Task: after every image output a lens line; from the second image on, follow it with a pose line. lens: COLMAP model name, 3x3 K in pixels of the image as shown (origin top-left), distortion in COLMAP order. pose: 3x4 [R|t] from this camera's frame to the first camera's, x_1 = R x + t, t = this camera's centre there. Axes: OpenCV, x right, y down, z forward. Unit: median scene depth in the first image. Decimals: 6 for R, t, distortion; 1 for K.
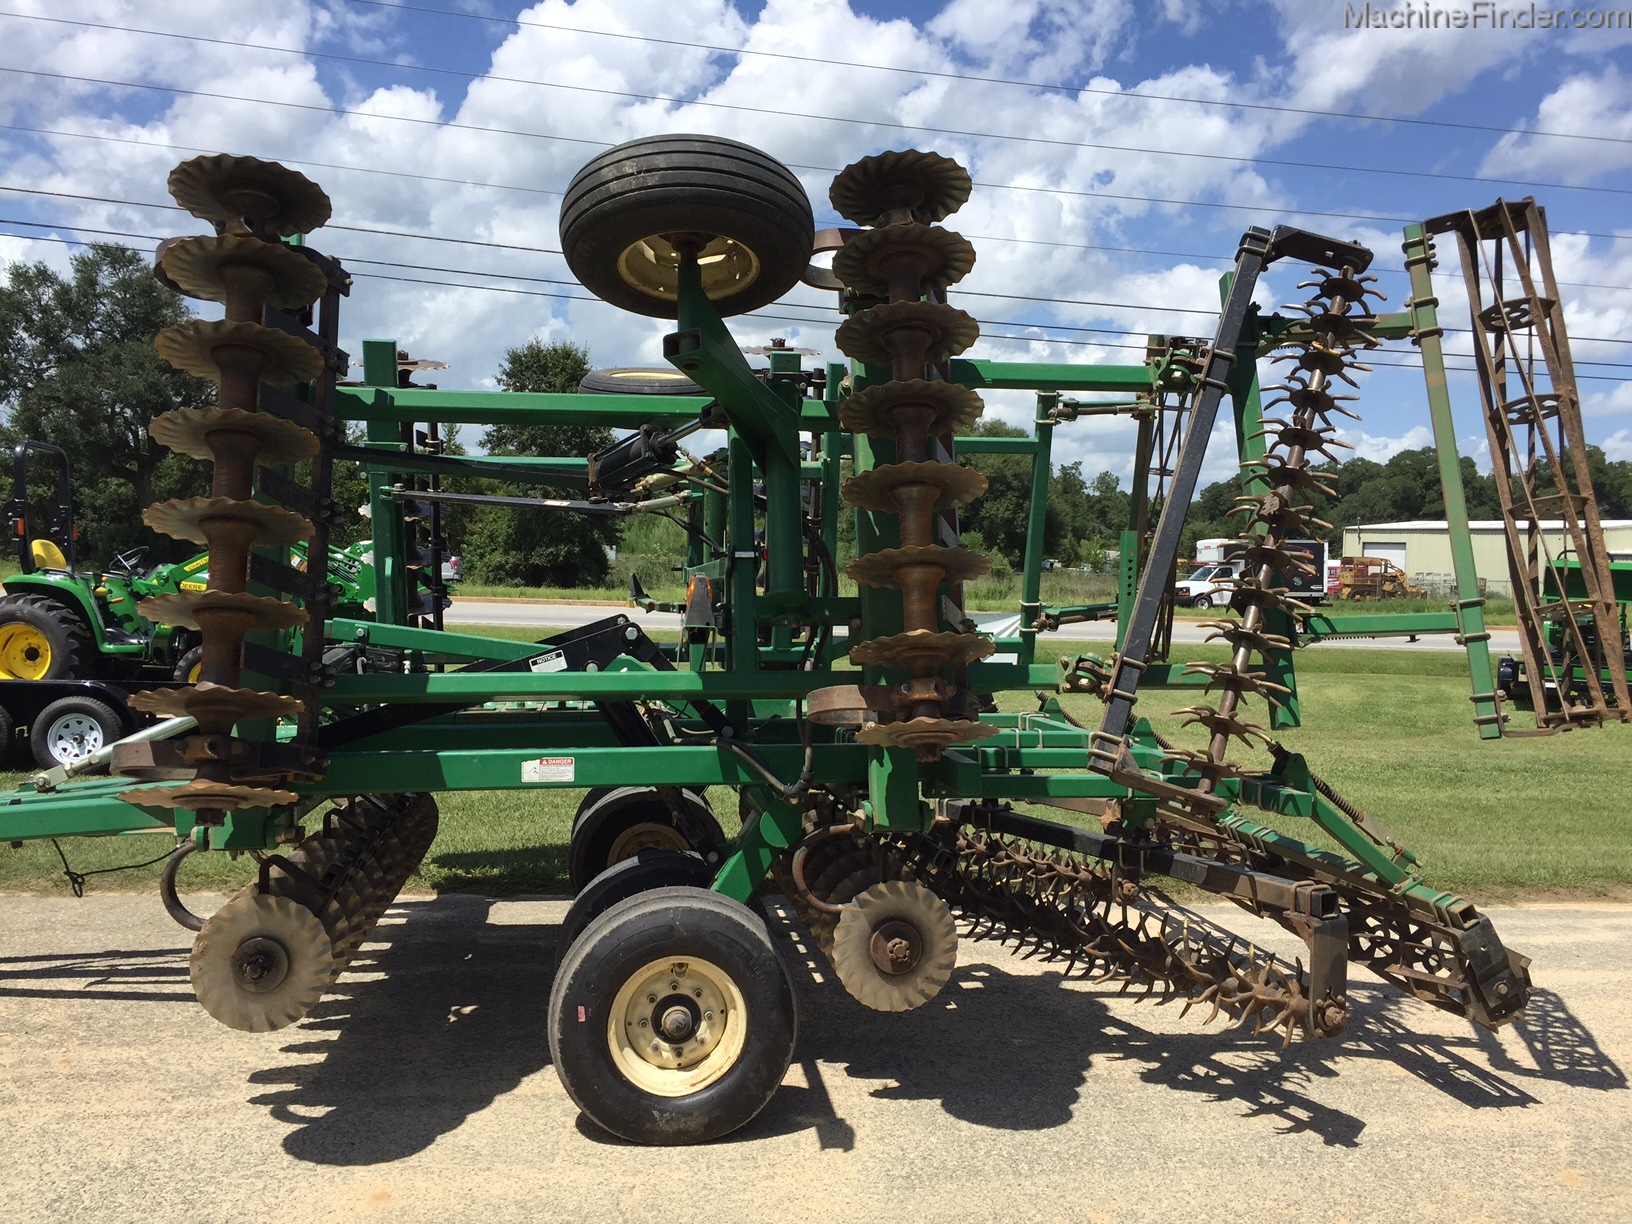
lens RADIAL K [[1400.2, 0, 816.0], [0, 1400.2, 612.0], [0, 0, 1]] dist [0.095459, -0.143607]
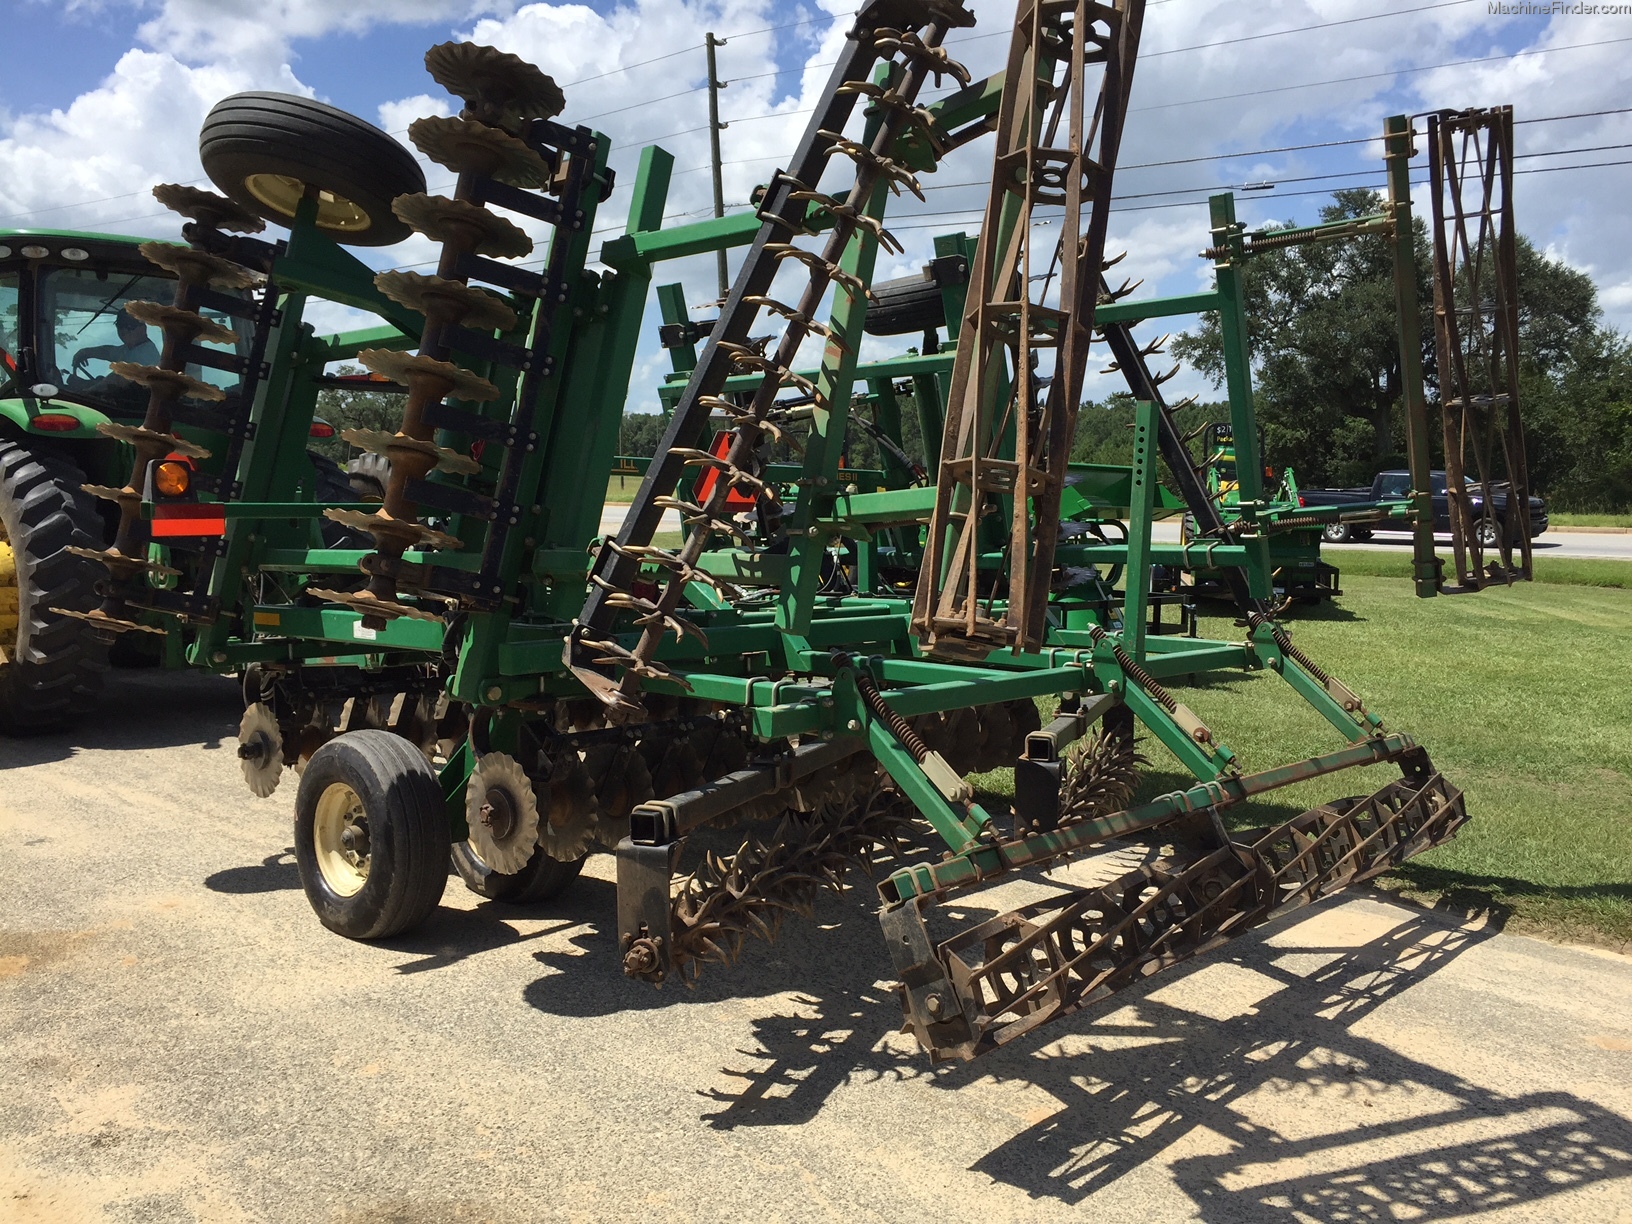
lens RADIAL K [[1400.2, 0, 816.0], [0, 1400.2, 612.0], [0, 0, 1]] dist [0.095459, -0.143607]
pose [[0.626146, 0.044476, -0.778436, 0.908089], [-0.010879, 0.998773, 0.048315, 0.027779], [0.779630, -0.021784, 0.625861, 0.460451]]
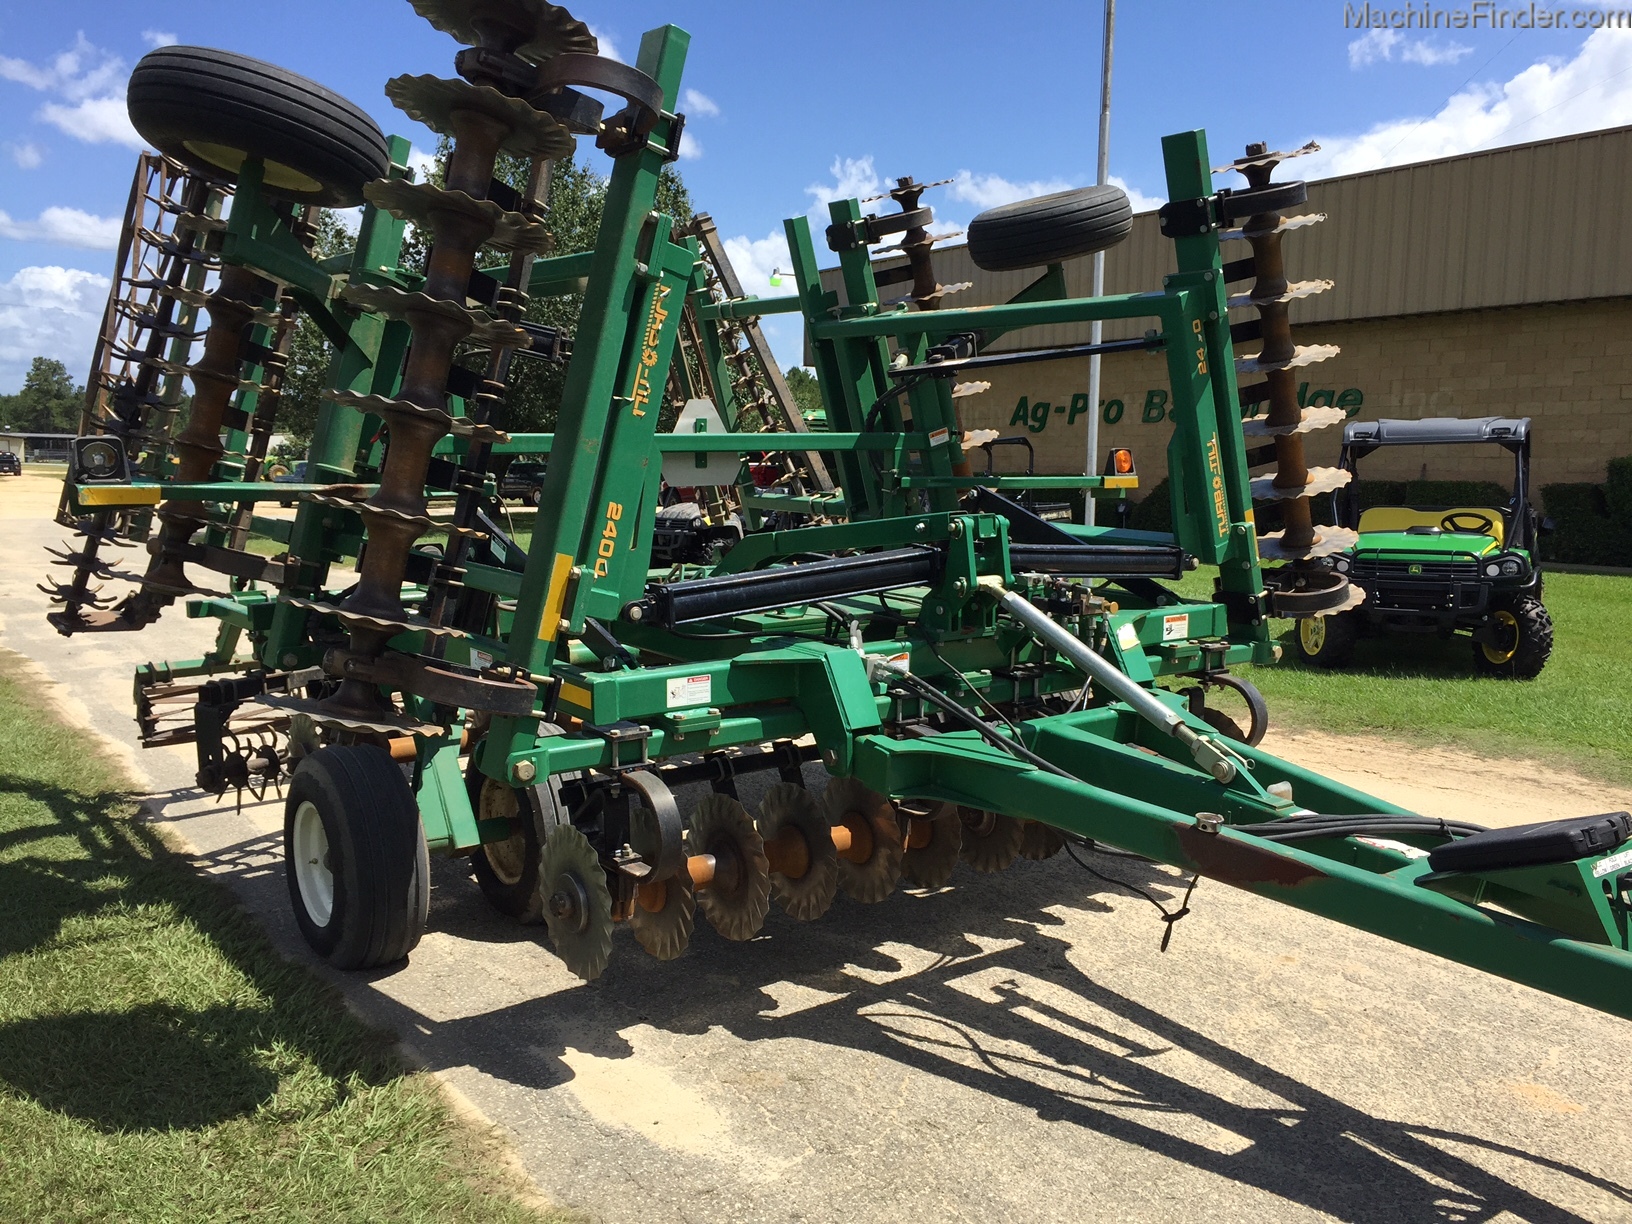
lens RADIAL K [[1400.2, 0, 816.0], [0, 1400.2, 612.0], [0, 0, 1]] dist [0.095459, -0.143607]
pose [[-0.470230, -0.131761, 0.872653, -1.115724], [0.000703, 0.988736, 0.149667, -0.062816], [-0.882543, 0.070991, -0.464841, 1.608212]]
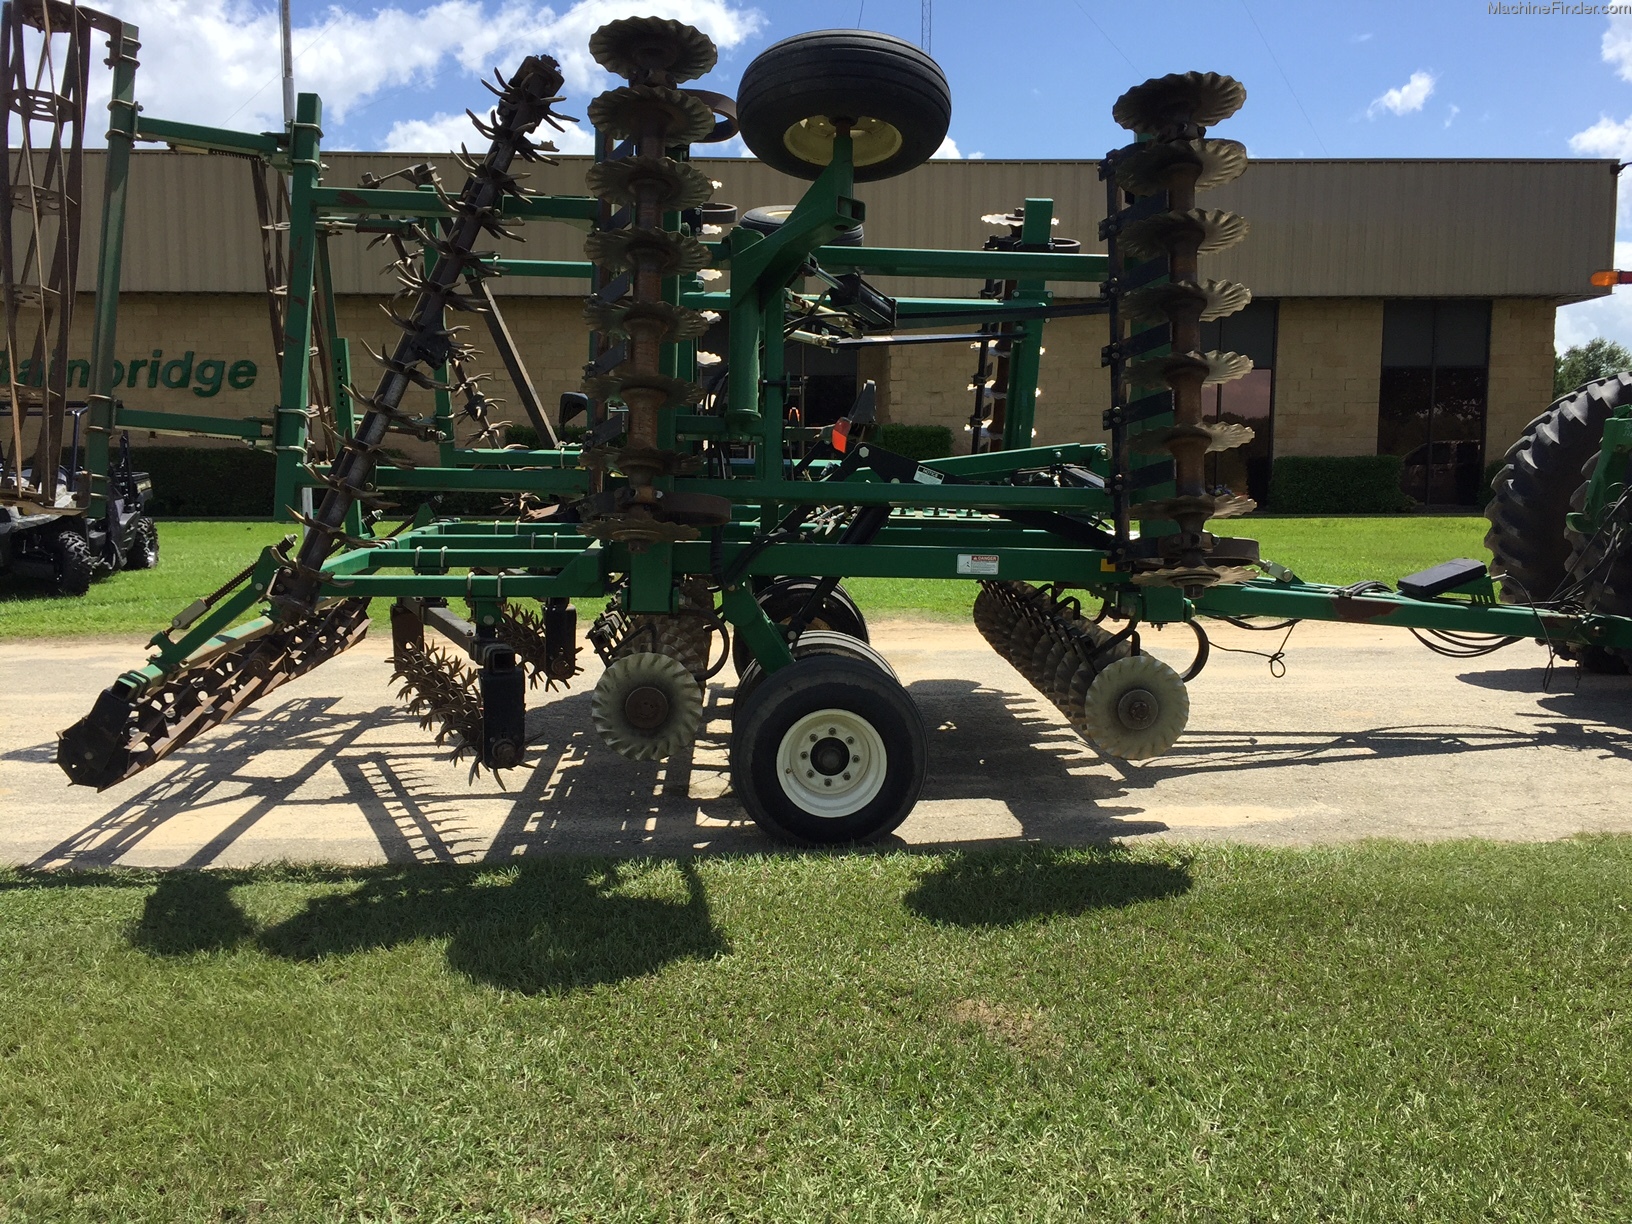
lens RADIAL K [[1400.2, 0, 816.0], [0, 1400.2, 612.0], [0, 0, 1]] dist [0.095459, -0.143607]
pose [[-0.994162, -0.042772, 0.099062, -0.273332], [-0.027845, 0.988680, 0.147435, -0.030832], [-0.104247, 0.143816, -0.984098, 2.492753]]
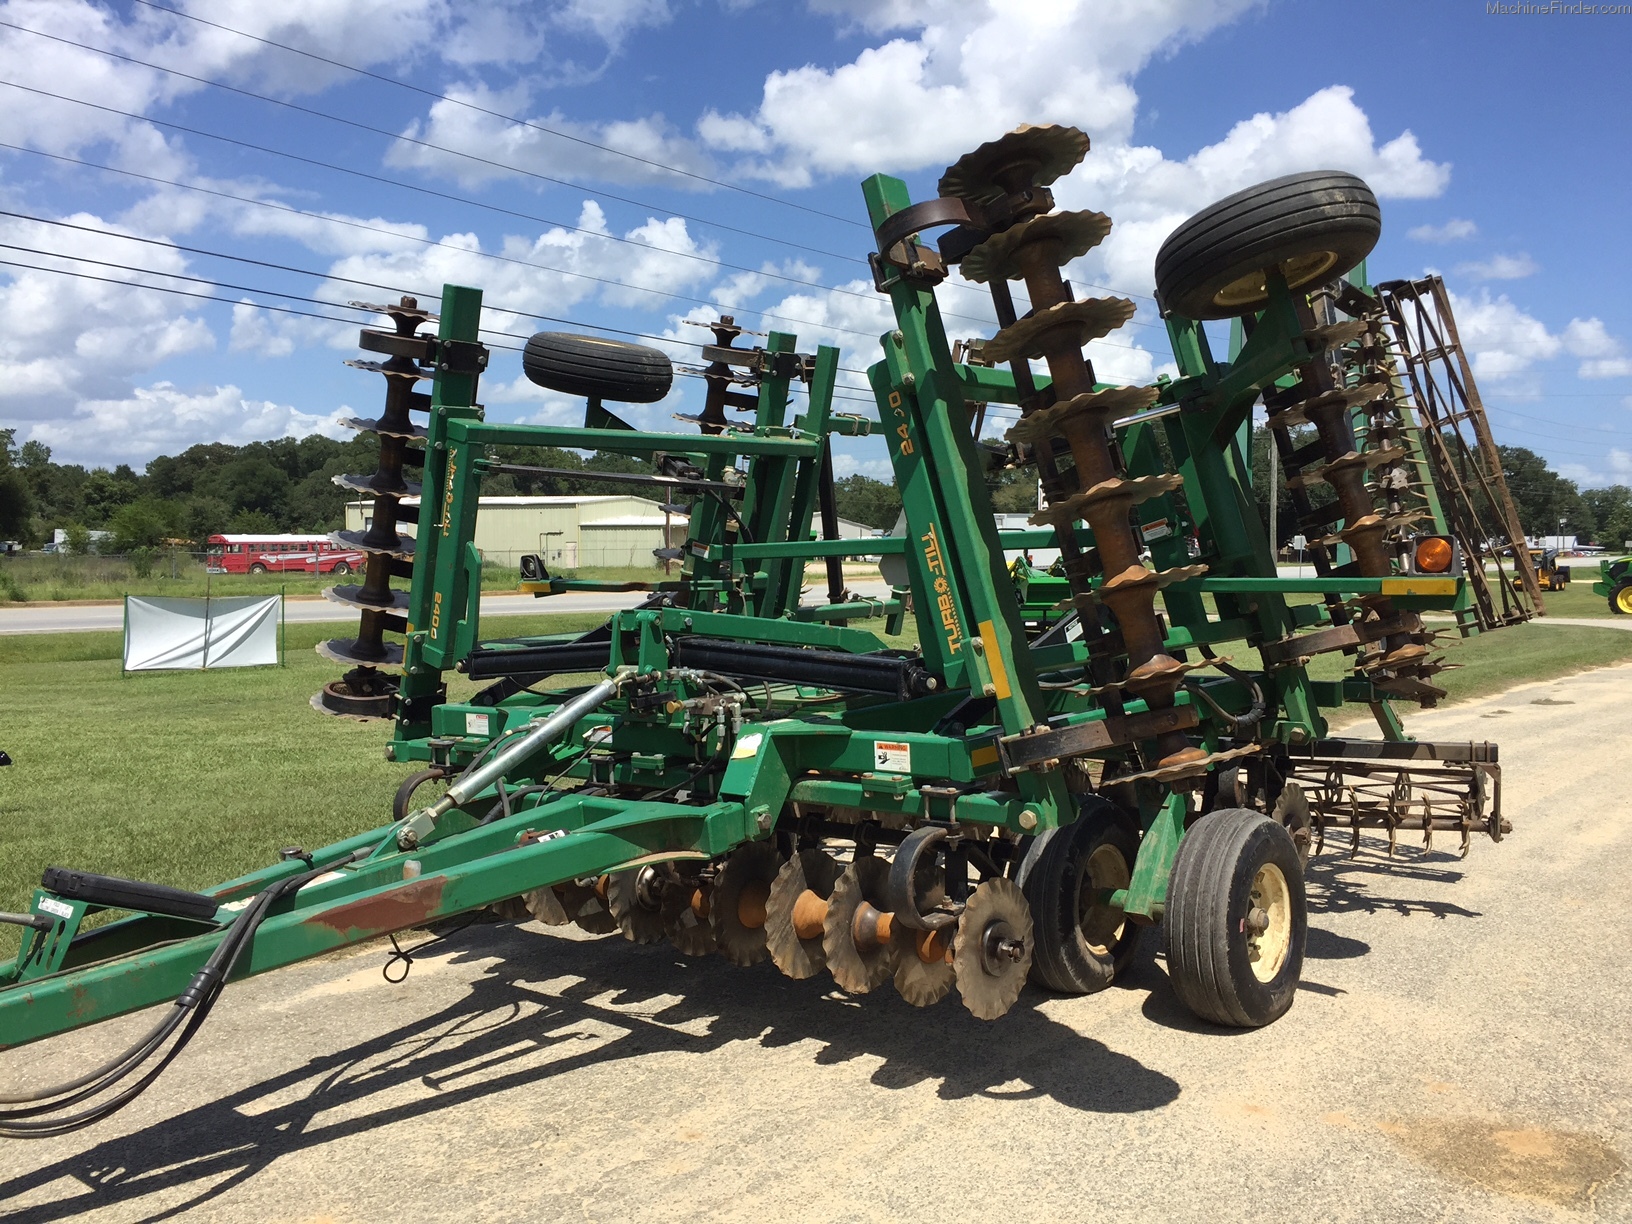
lens RADIAL K [[1395.3, 0, 827.0], [0, 1395.3, 628.8], [0, 0, 1]] dist [0.099772, -0.149382]
pose [[0.750814, -0.066729, 0.657135, -0.930906], [0.047822, 0.997765, 0.046678, -0.018010], [-0.658781, -0.003621, 0.752326, 0.297069]]
